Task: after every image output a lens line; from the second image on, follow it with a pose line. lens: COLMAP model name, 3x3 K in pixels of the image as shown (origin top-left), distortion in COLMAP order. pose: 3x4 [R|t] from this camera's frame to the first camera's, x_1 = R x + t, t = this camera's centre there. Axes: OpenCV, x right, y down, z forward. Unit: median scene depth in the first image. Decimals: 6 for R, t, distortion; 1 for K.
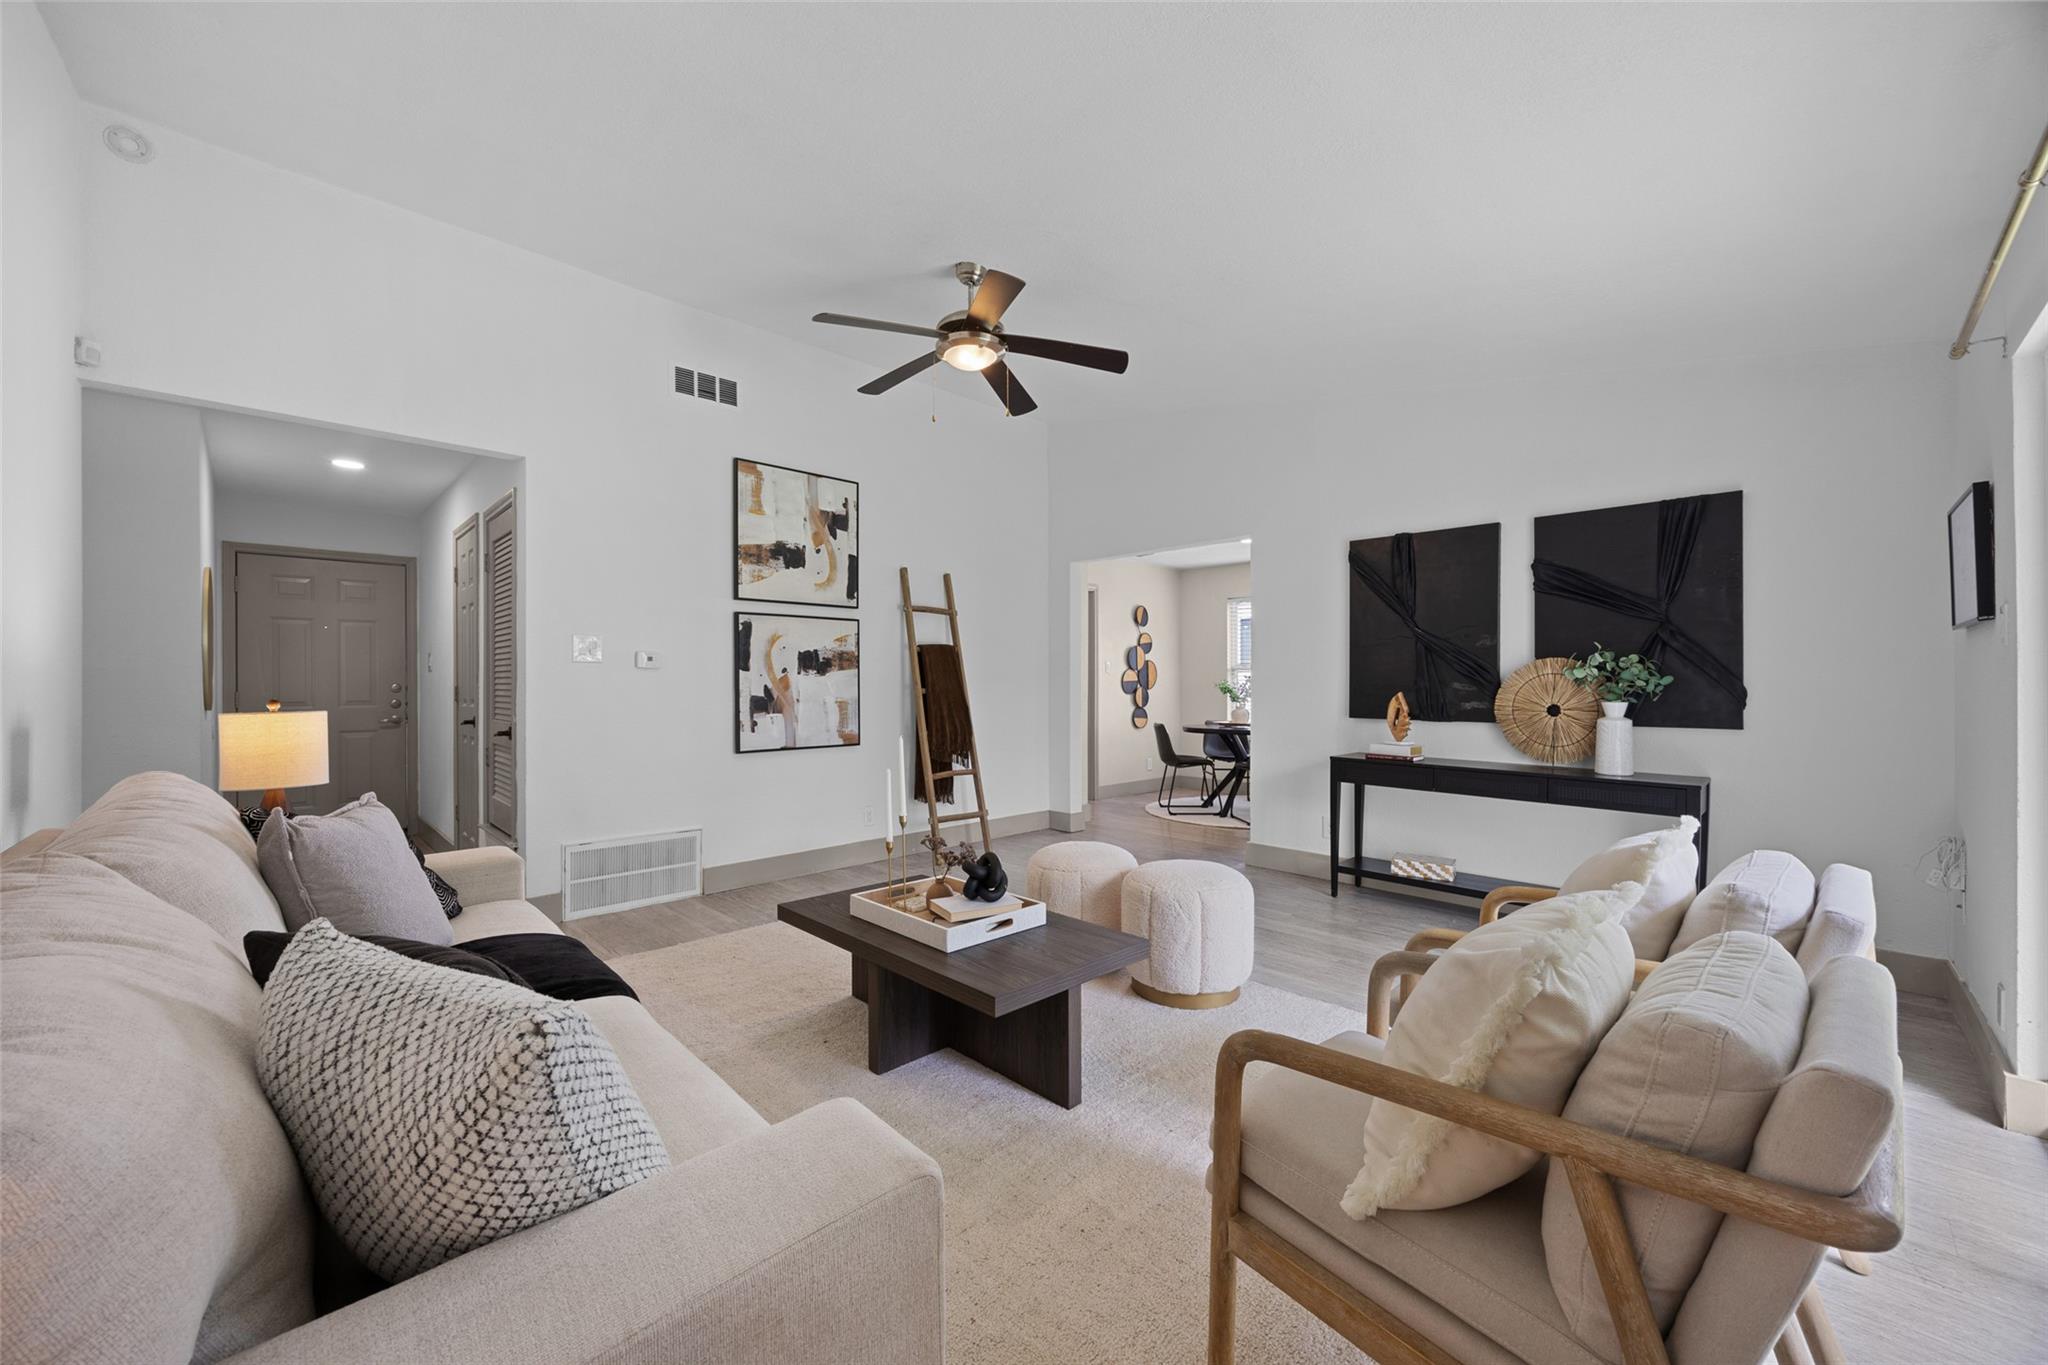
lens RADIAL K [[784.4, 0, 1038.0], [0, 784.4, 682.6], [0, 0, 1]] dist [-0.003326, -0.000372]
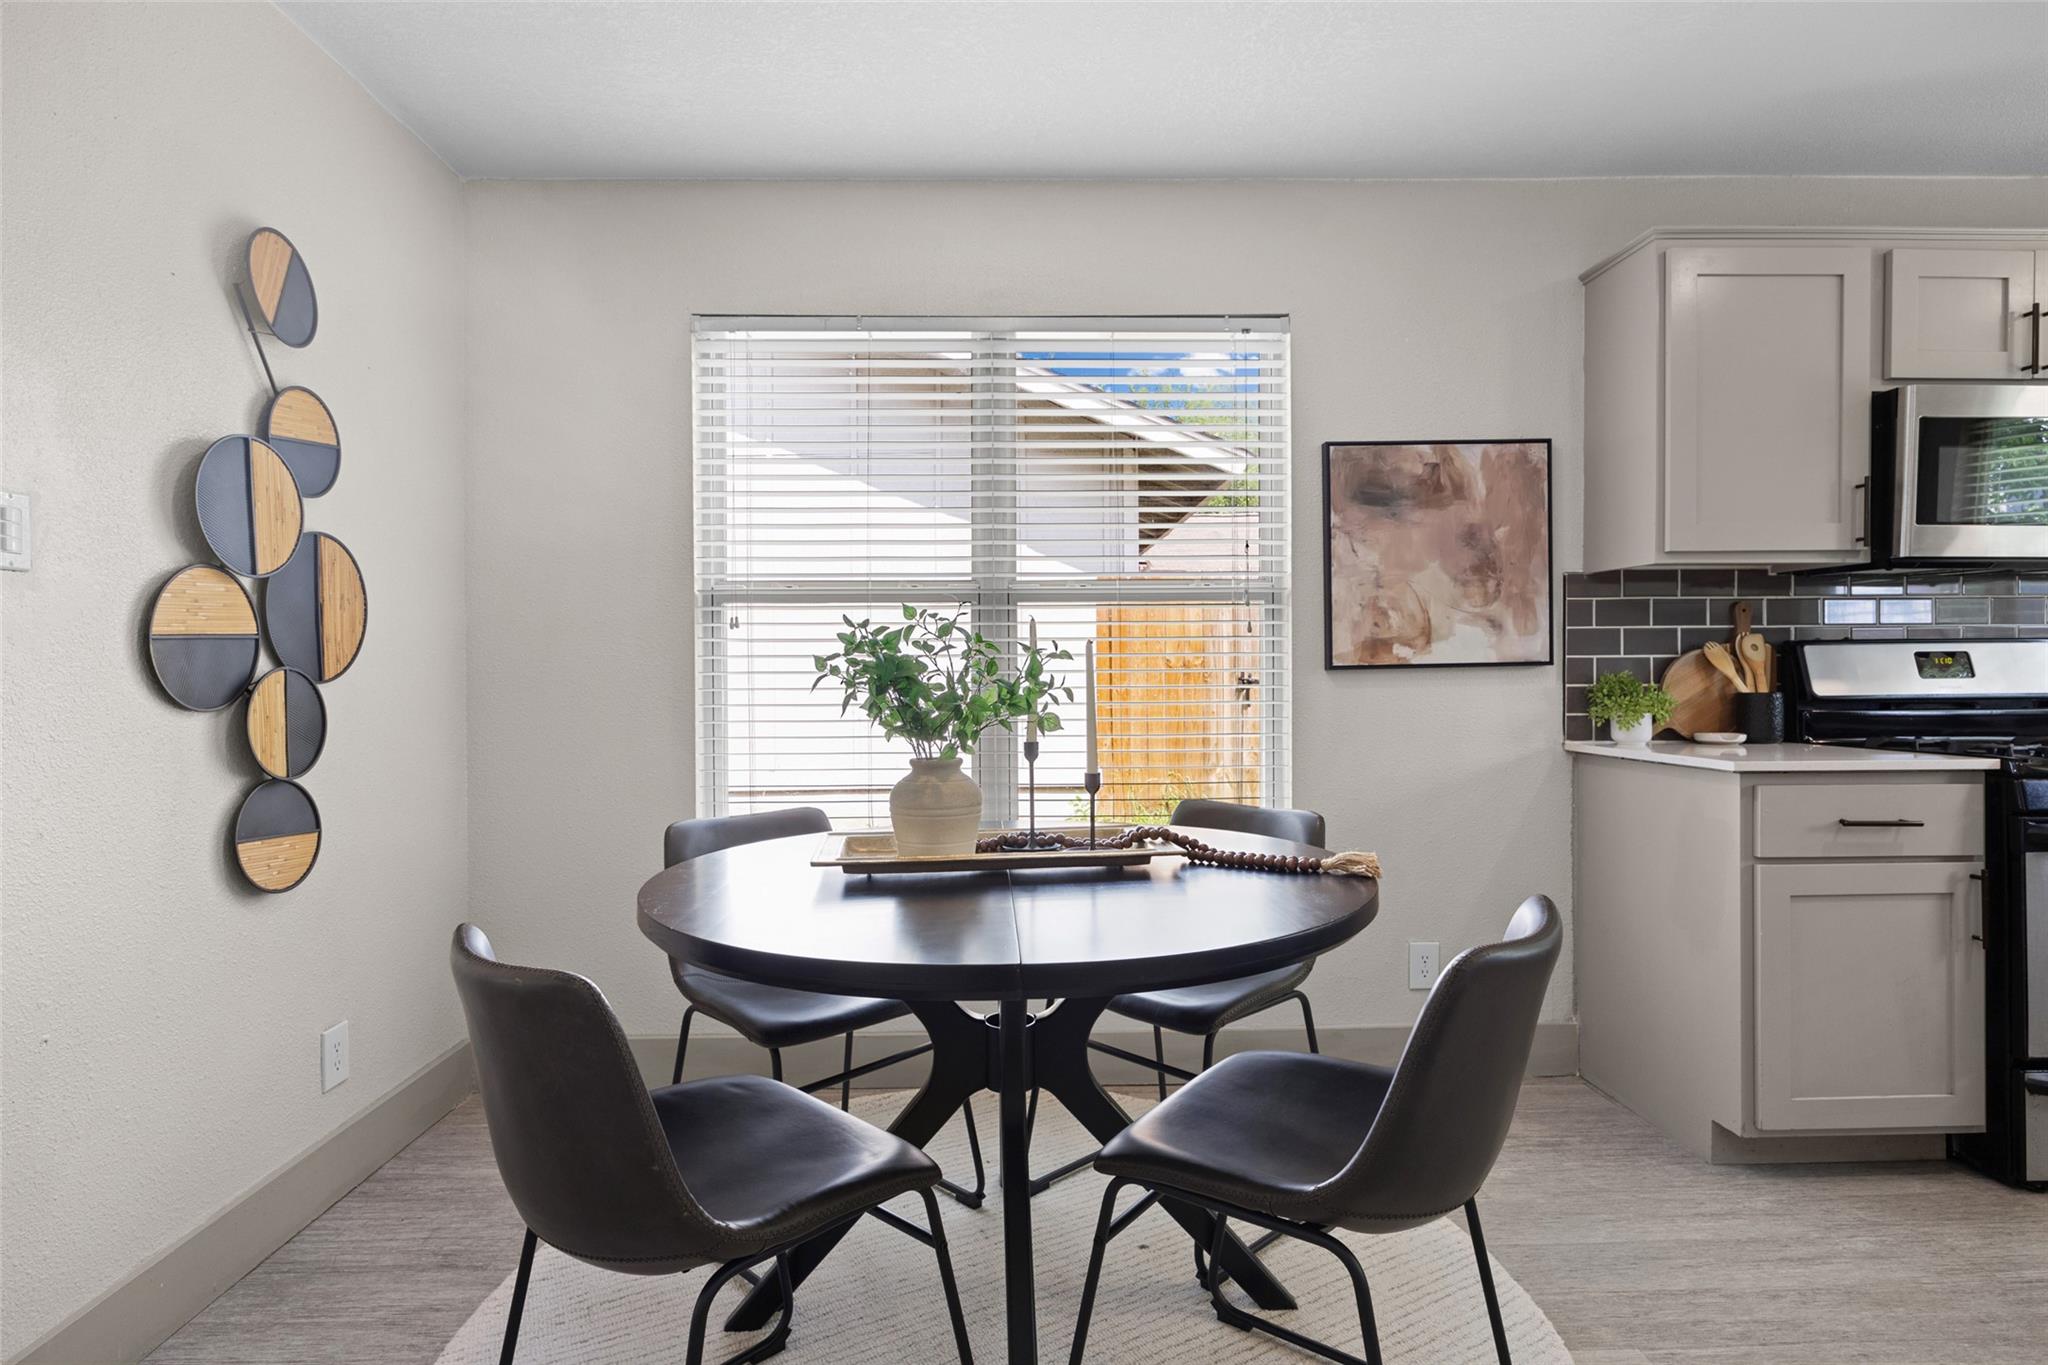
lens RADIAL K [[993.7, 0, 1028.0], [0, 993.7, 682.6], [0, 0, 1]] dist [-0.009447, 0.000216]
pose [[0.690968, -0.018075, 0.722660, 0.151364], [0.006554, 0.999803, 0.018740, 0.009599], [-0.722856, -0.008213, 0.690950, 1.268963]]
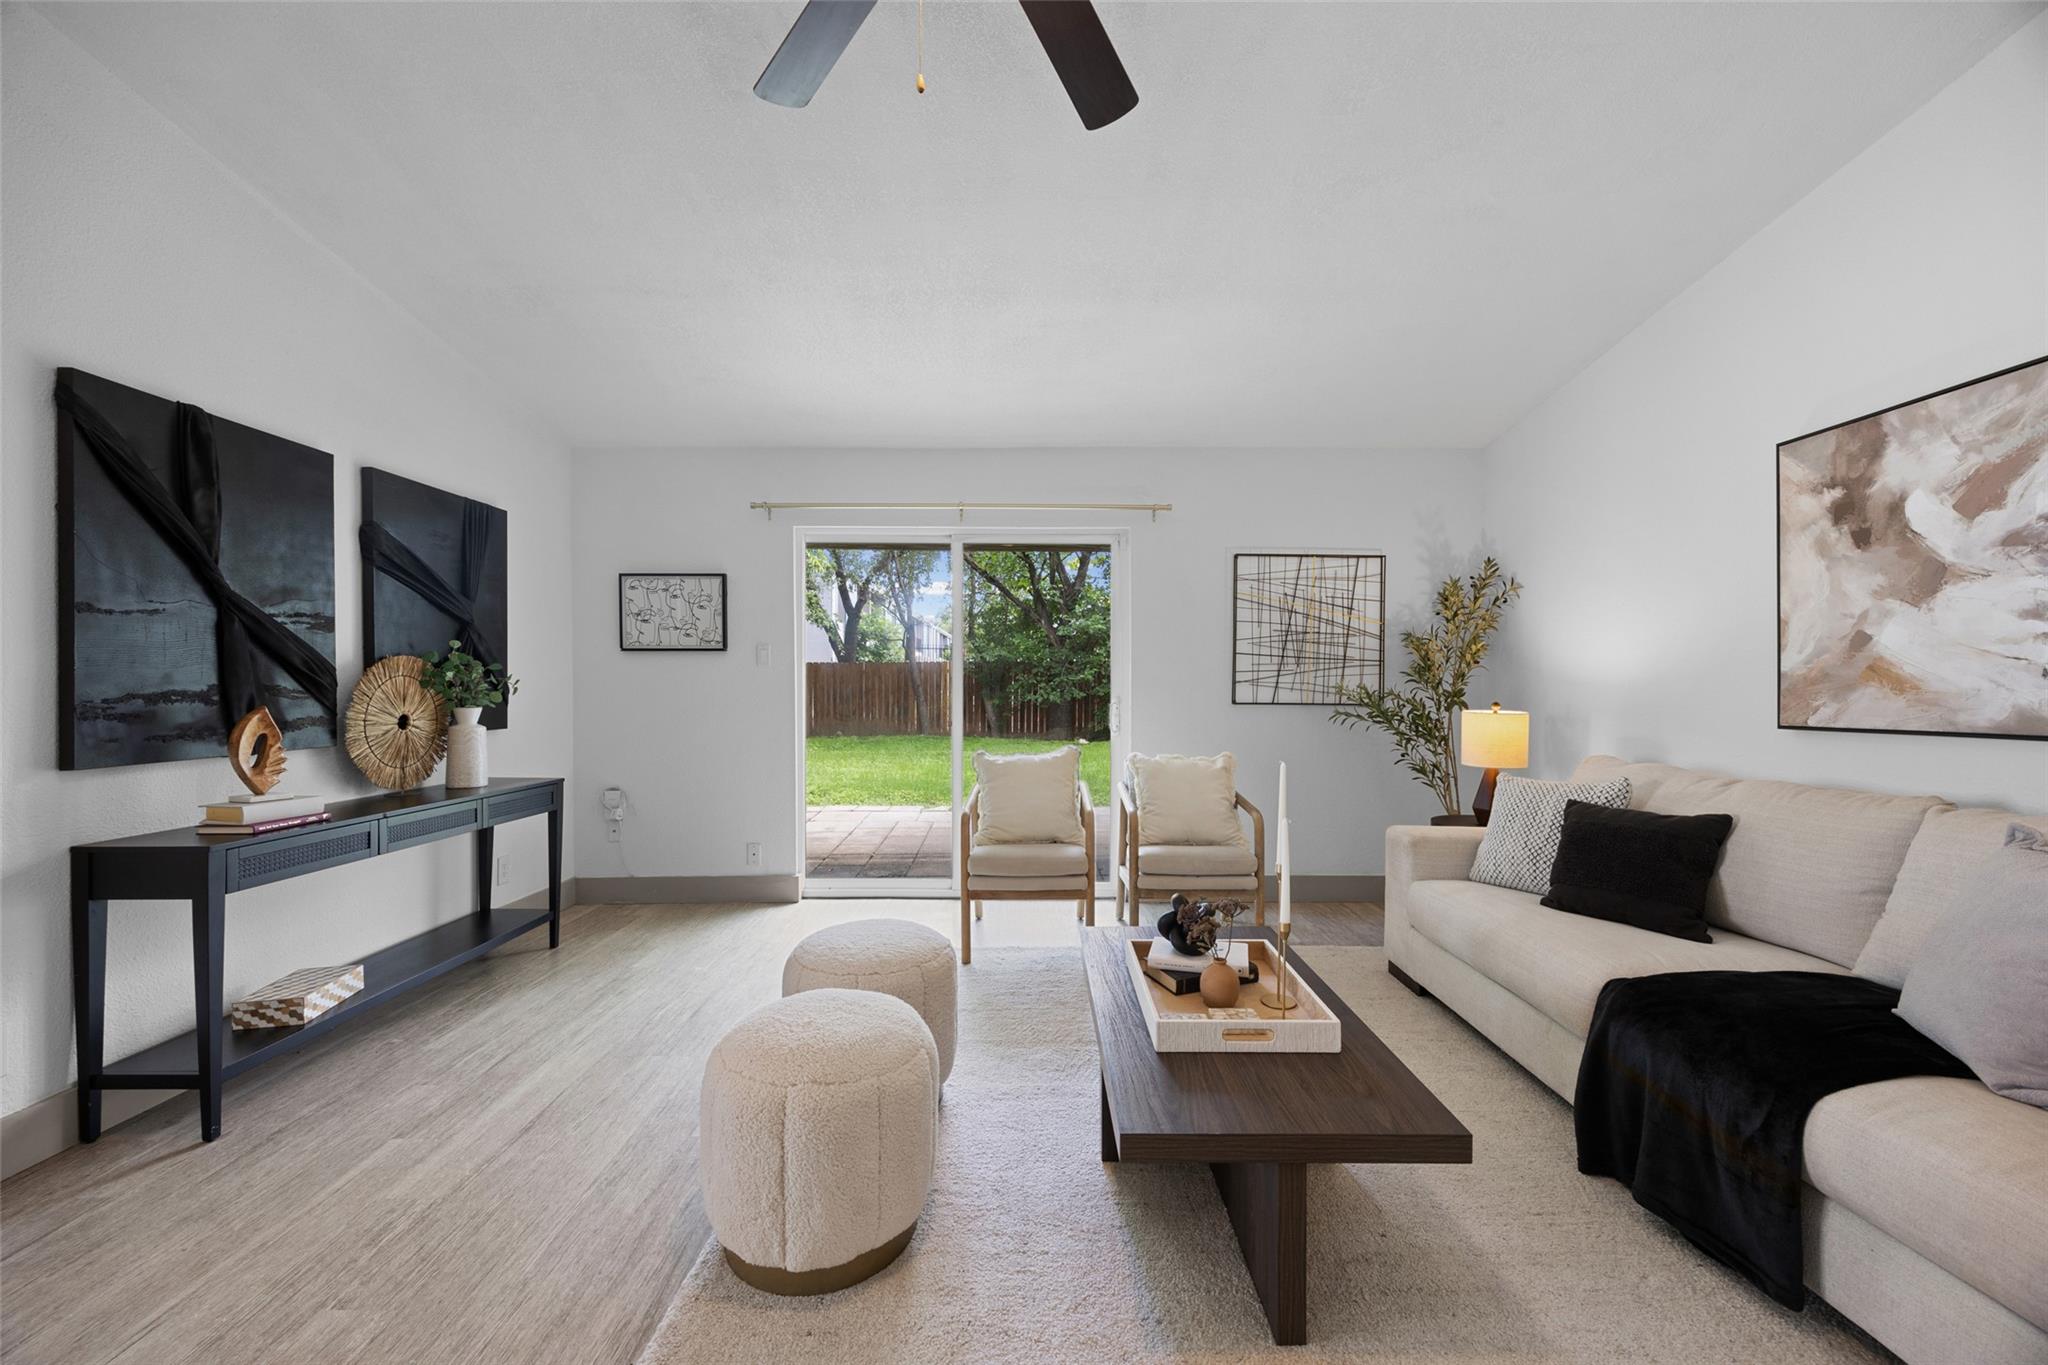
lens RADIAL K [[784.4, 0, 1026.4], [0, 784.4, 683.8], [0, 0, 1]] dist [-0.003326, -0.000372]
pose [[-0.712054, -0.002191, 0.702121, -0.278894], [0.001719, 0.999987, 0.004865, -0.004977], [-0.702122, 0.004671, -0.712041, 0.898234]]
